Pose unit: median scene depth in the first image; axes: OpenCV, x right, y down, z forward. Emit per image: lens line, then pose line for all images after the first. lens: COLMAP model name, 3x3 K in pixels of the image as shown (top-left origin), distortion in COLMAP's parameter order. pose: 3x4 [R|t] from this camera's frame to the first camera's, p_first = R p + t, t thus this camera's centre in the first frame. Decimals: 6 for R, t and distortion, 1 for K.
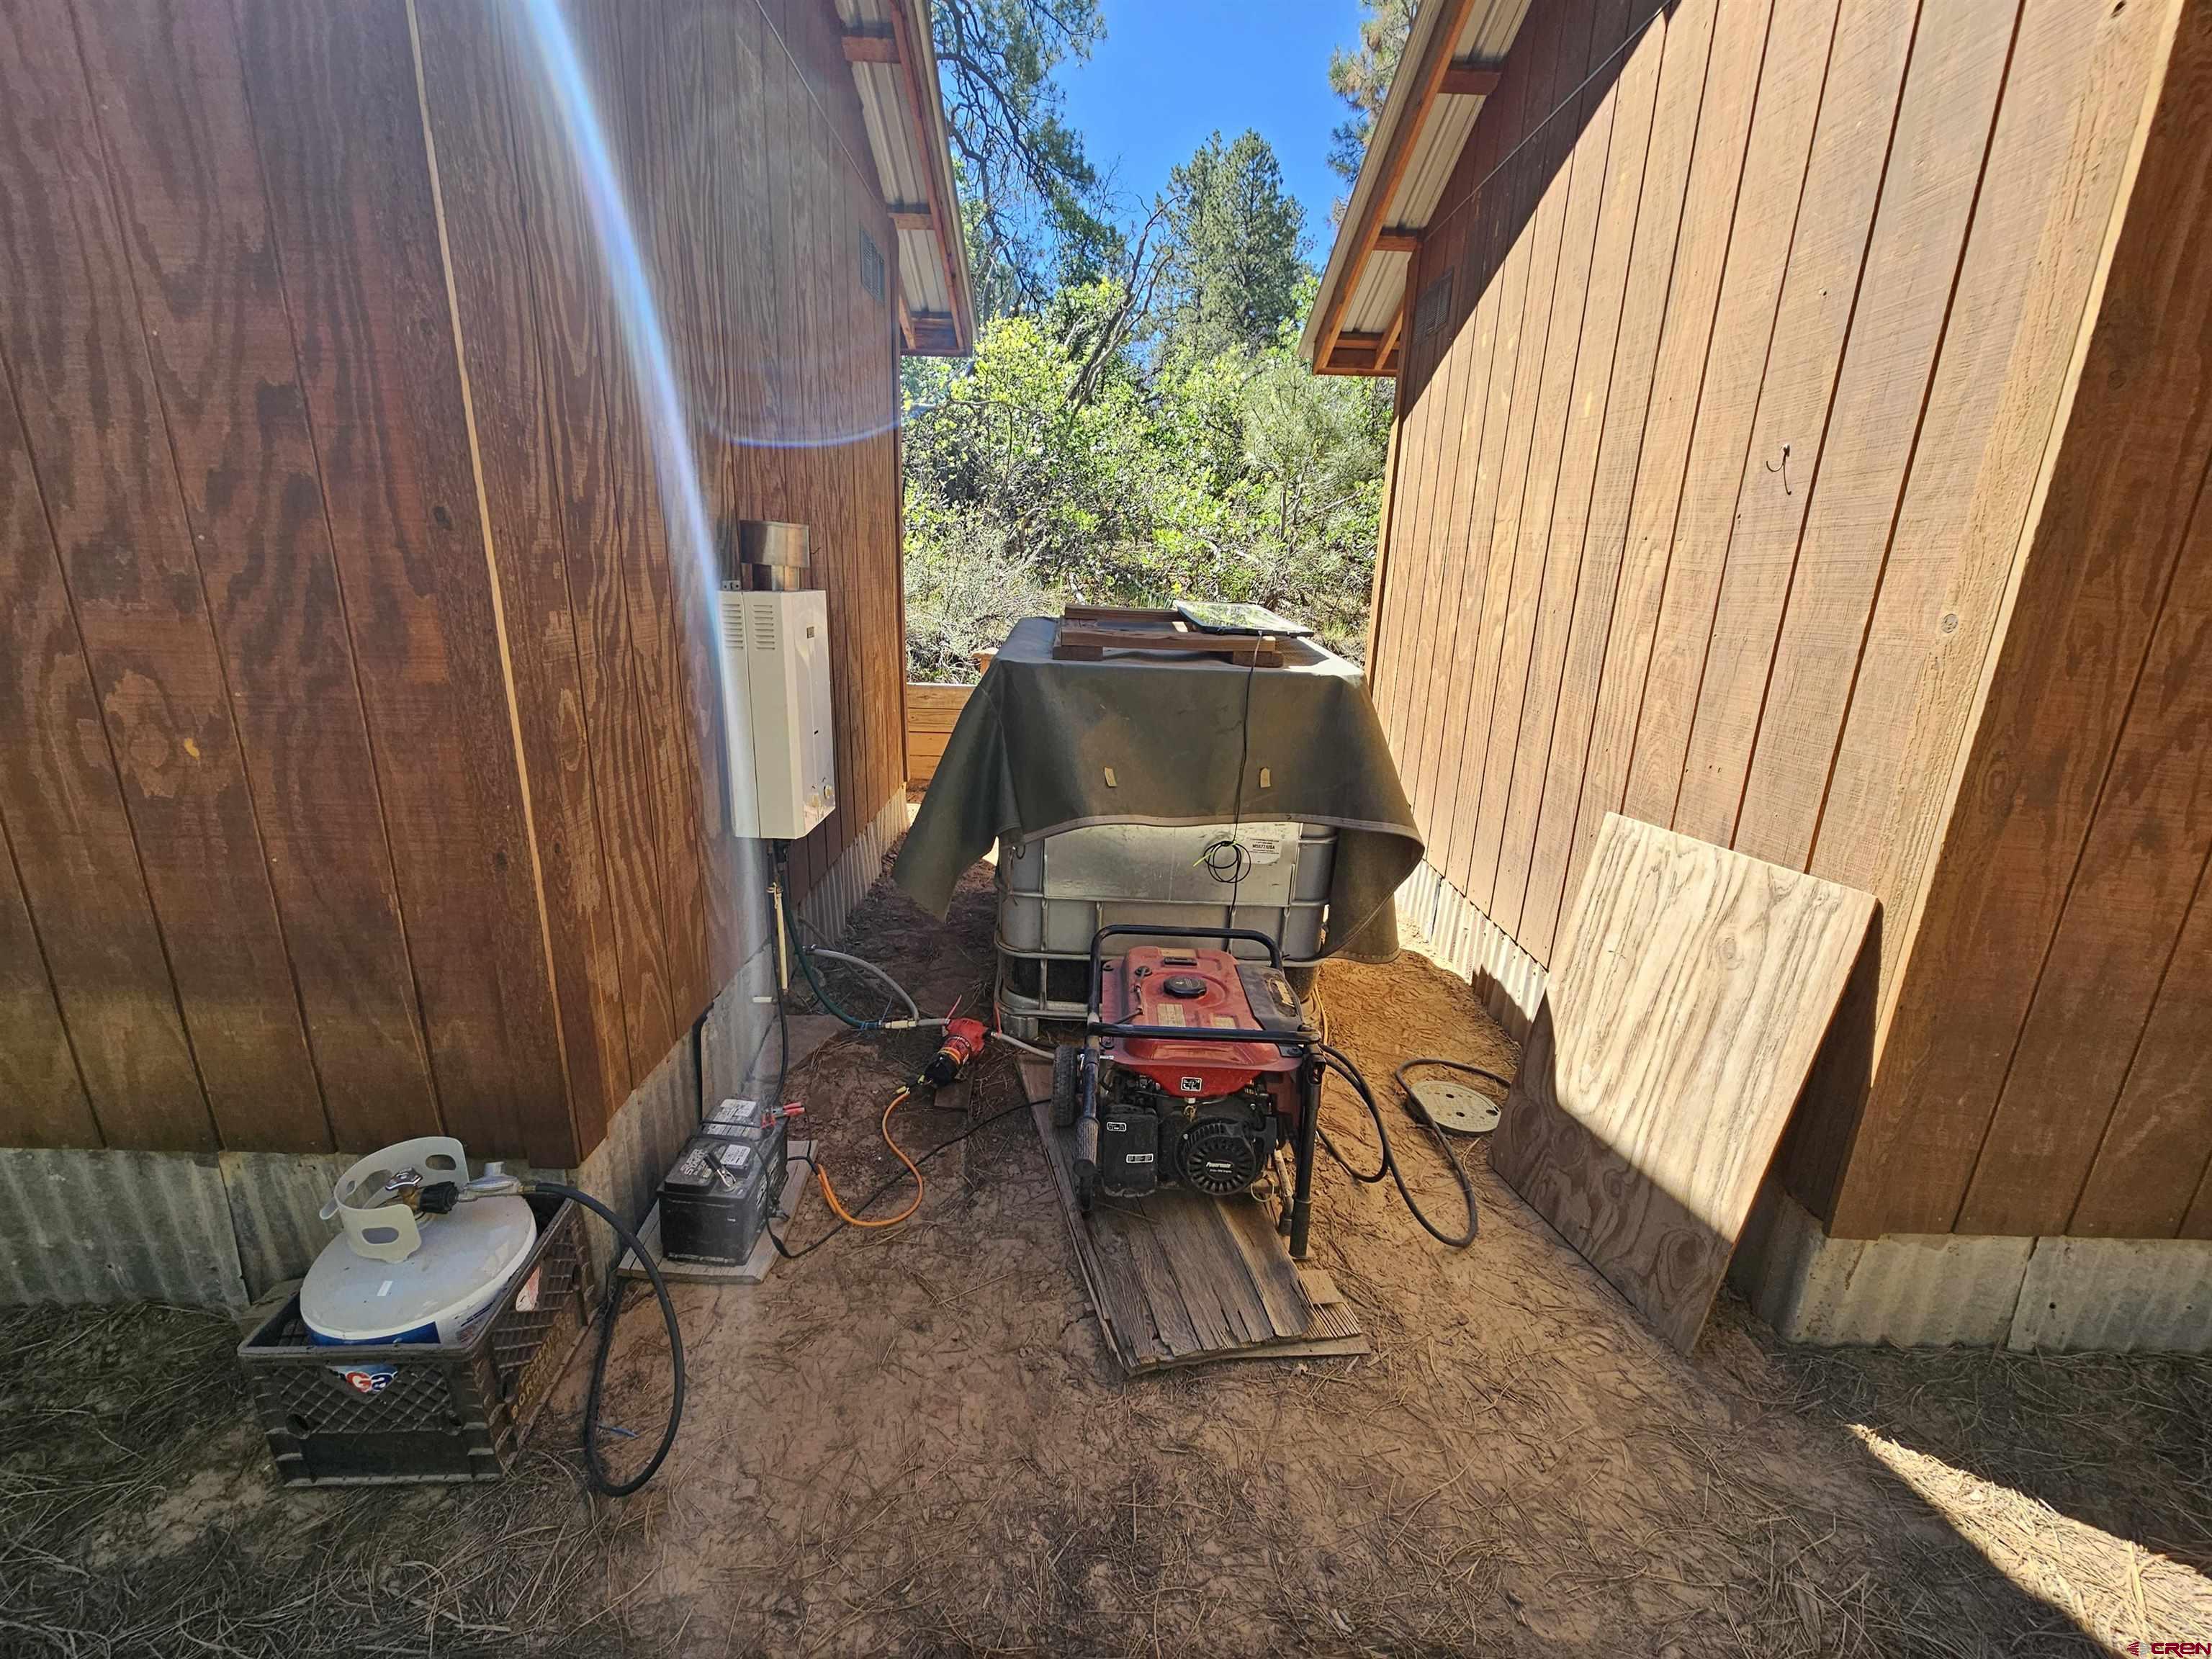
lens RADIAL K [[885.6, 0, 1106.0], [0, 885.6, 829.5], [0, 0, 1]] dist [-0.001718, -0.000221]
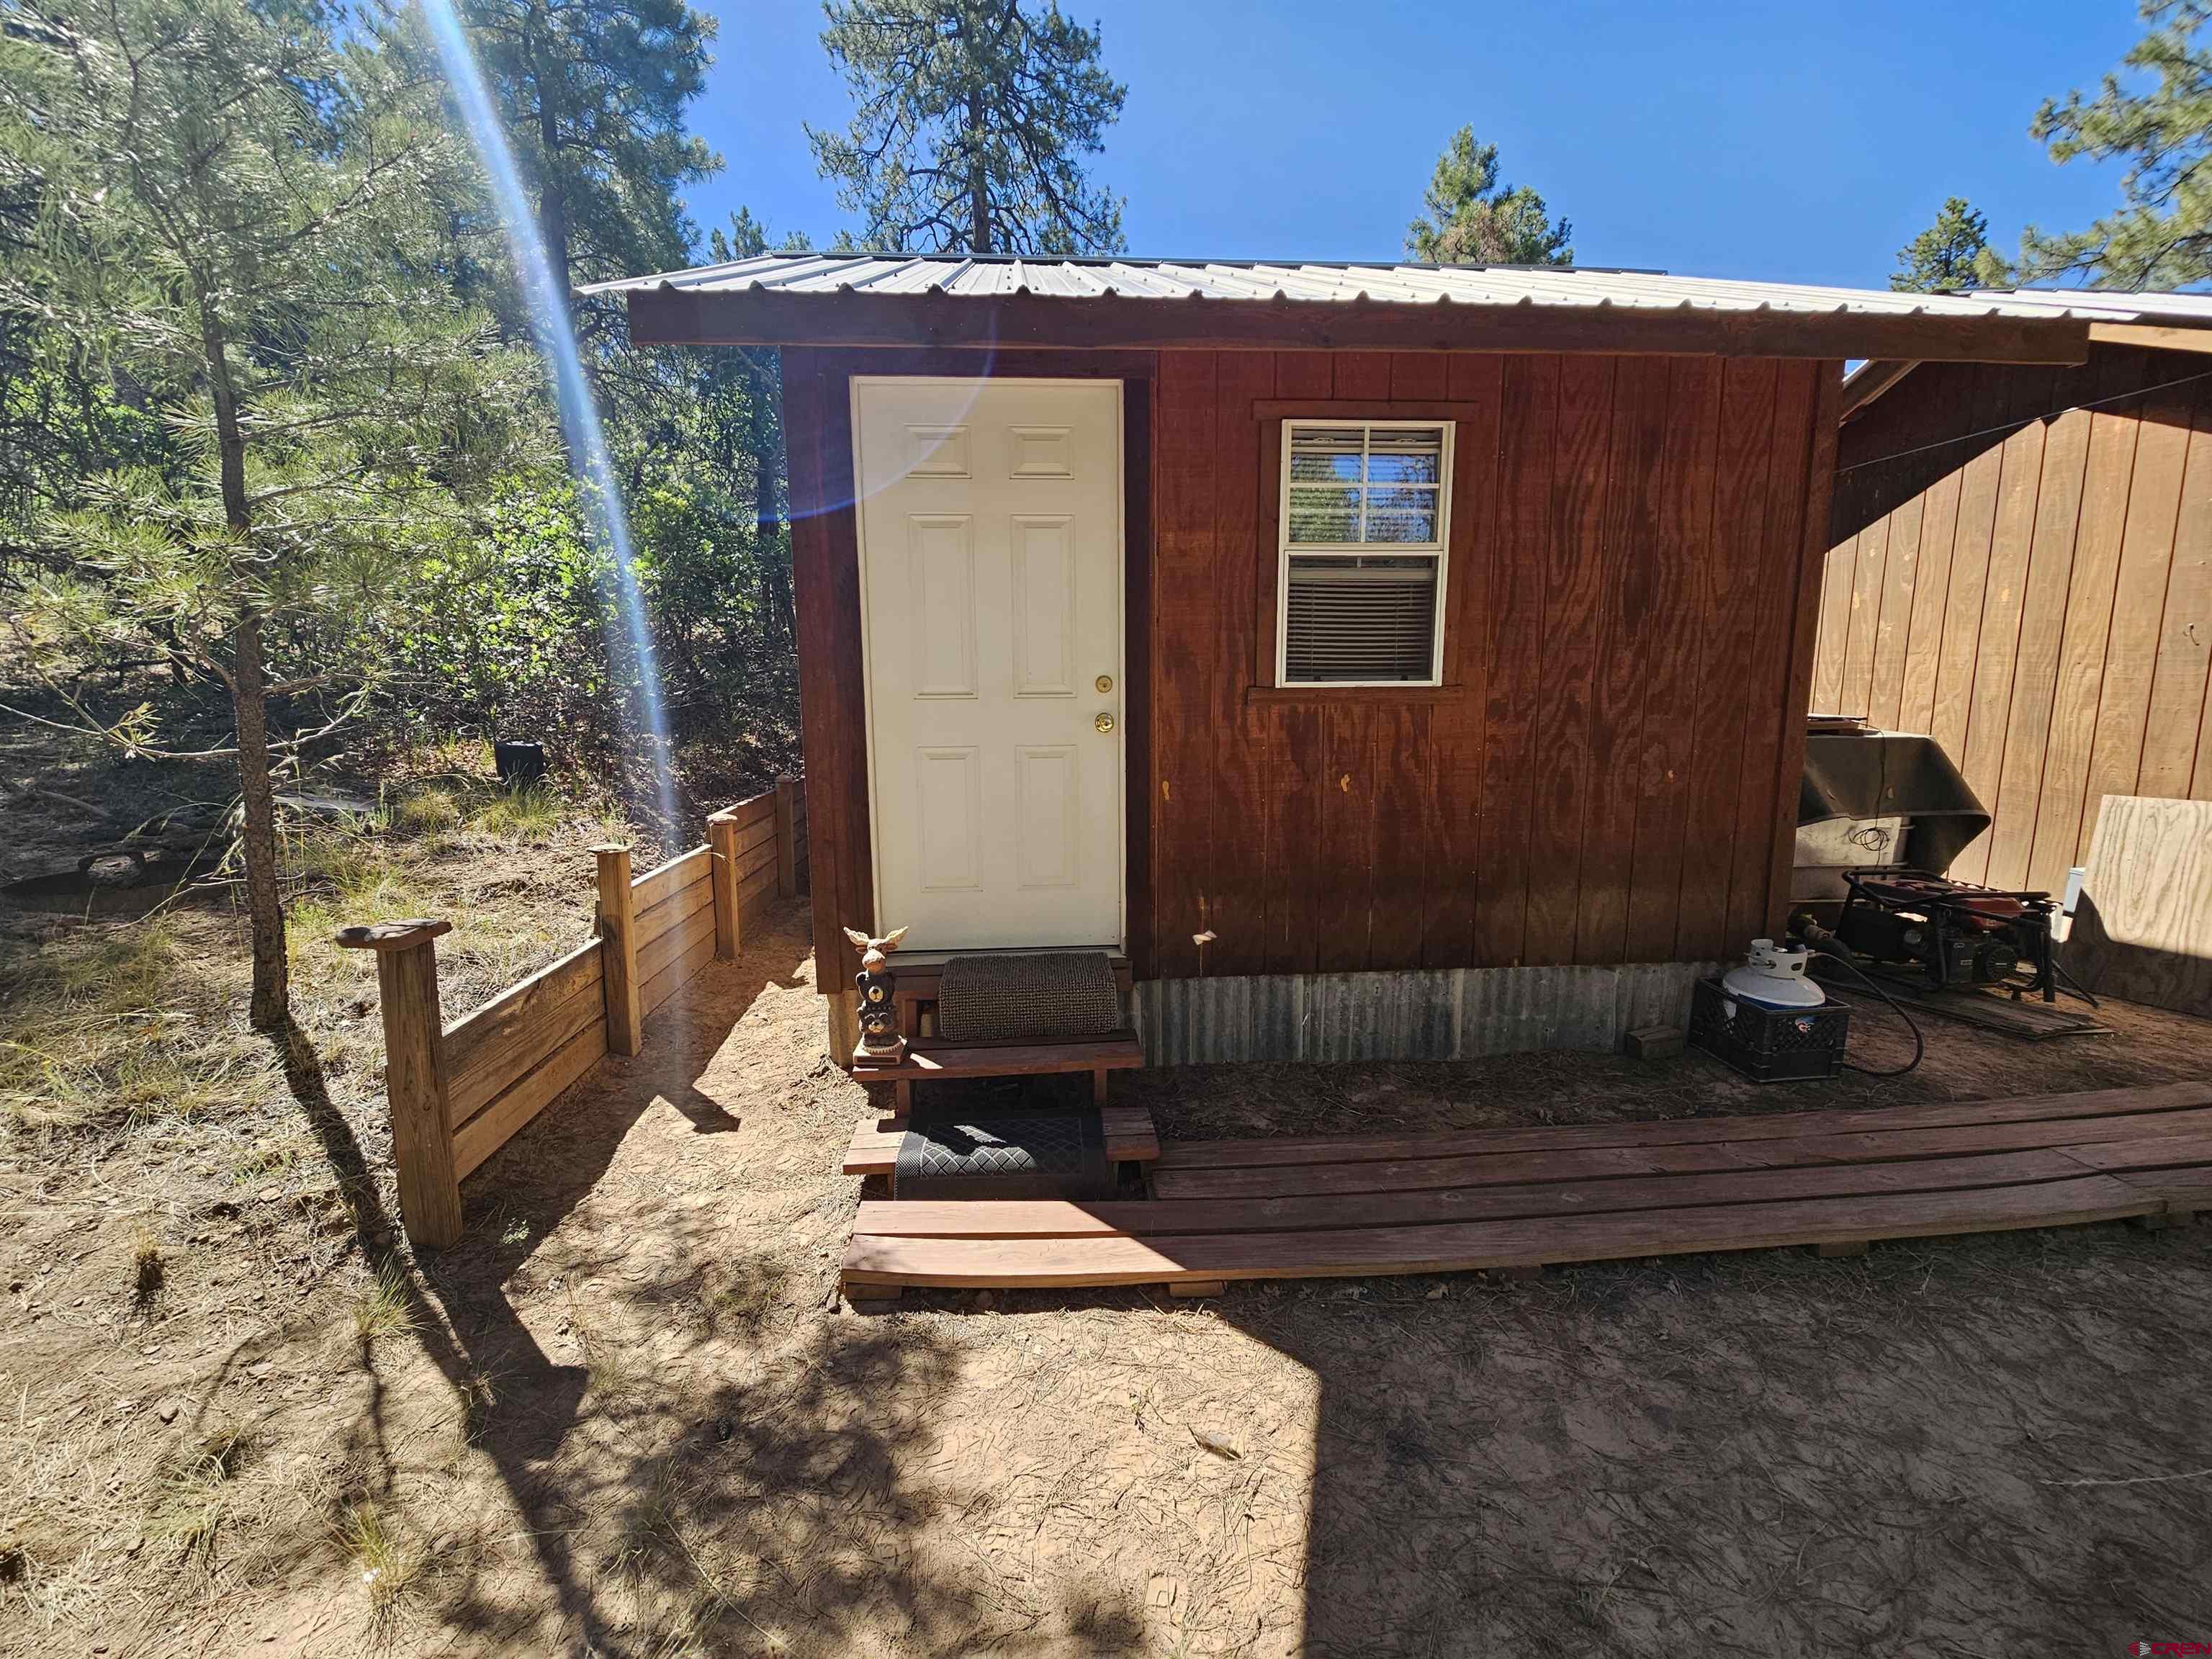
lens RADIAL K [[885.6, 0, 1106.0], [0, 885.6, 829.5], [0, 0, 1]] dist [-0.001718, -0.000221]
pose [[0.996836, -0.049044, 0.062550, -2.034675], [0.056593, 0.990506, -0.125279, 0.202366], [-0.055812, 0.128422, 0.990148, -0.958251]]
